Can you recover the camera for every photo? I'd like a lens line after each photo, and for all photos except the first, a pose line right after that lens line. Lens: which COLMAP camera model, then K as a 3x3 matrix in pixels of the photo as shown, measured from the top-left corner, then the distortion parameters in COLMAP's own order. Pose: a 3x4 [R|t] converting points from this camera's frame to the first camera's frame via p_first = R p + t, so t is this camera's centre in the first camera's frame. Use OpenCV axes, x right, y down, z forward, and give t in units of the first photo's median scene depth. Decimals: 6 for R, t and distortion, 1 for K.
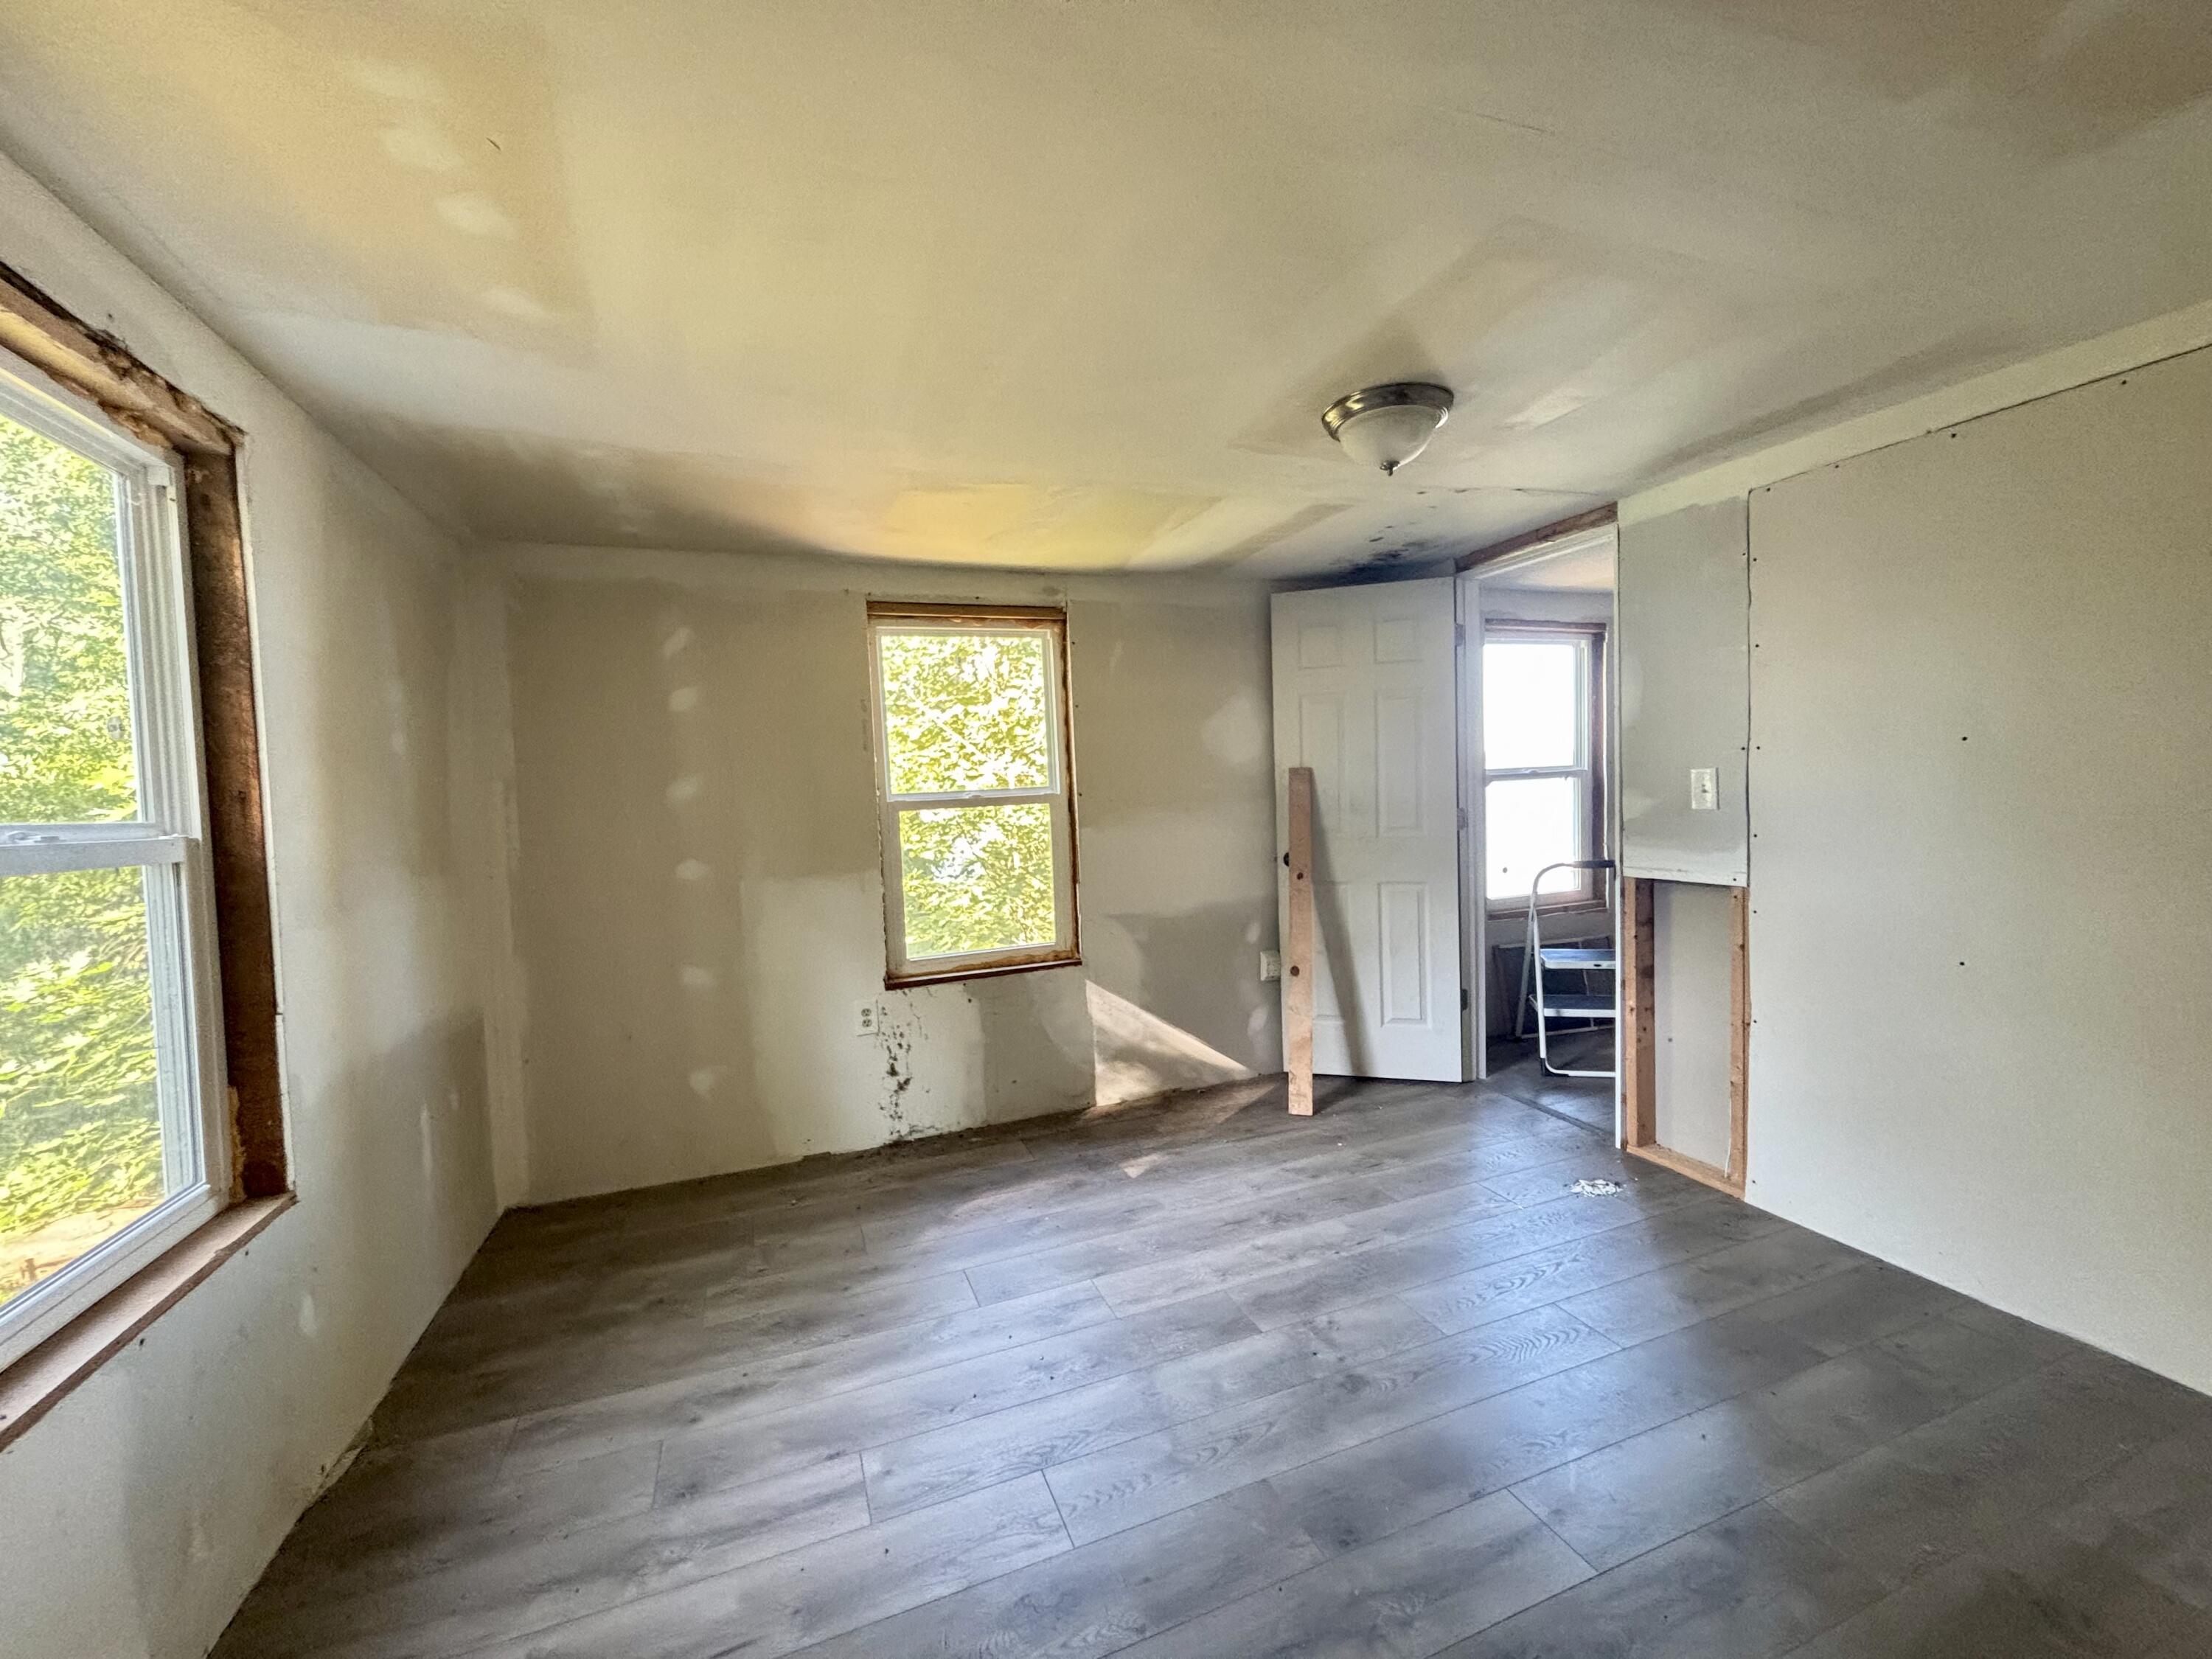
lens RADIAL K [[892.3, 0, 1106.6], [0, 892.3, 818.9], [0, 0, 1]] dist [-0.005154, -0.000077]
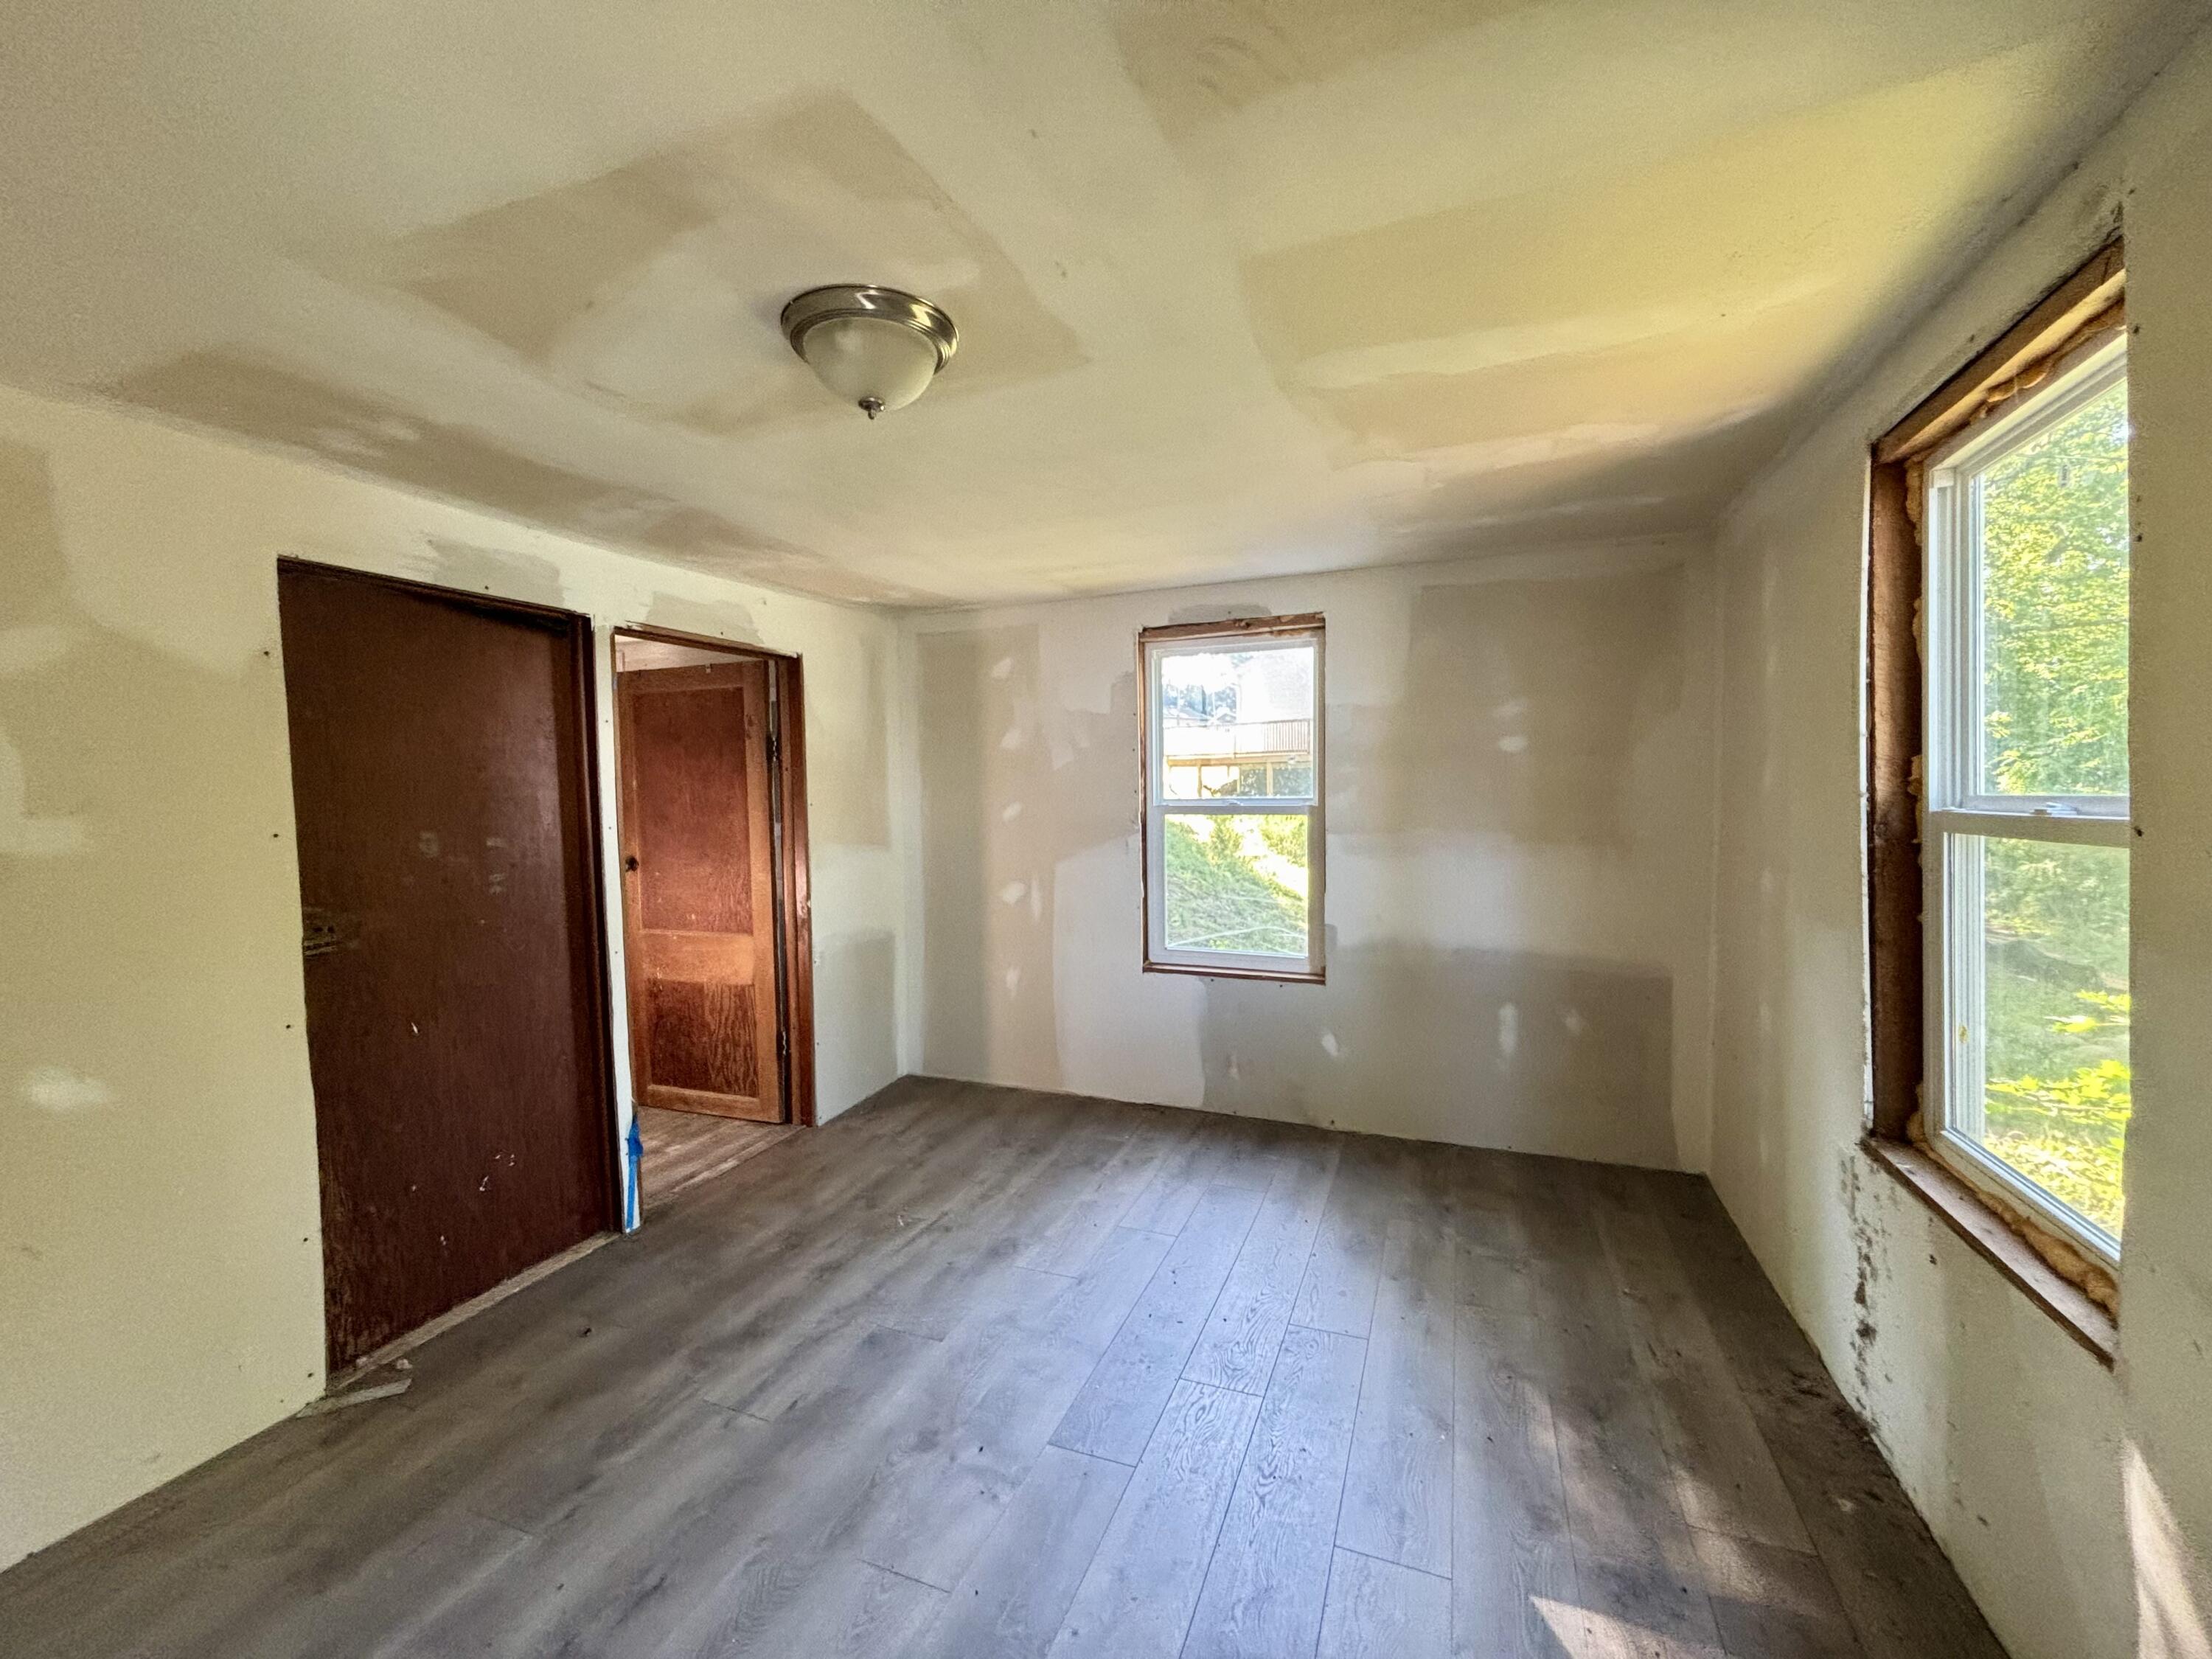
lens RADIAL K [[892.3, 0, 1103.6], [0, 892.3, 820.9], [0, 0, 1]] dist [-0.005154, -0.000077]
pose [[-0.673524, 0.077670, -0.735074, 0.653070], [0.015338, 0.995718, 0.091157, -0.098873], [0.739006, 0.050122, -0.671831, 1.422626]]
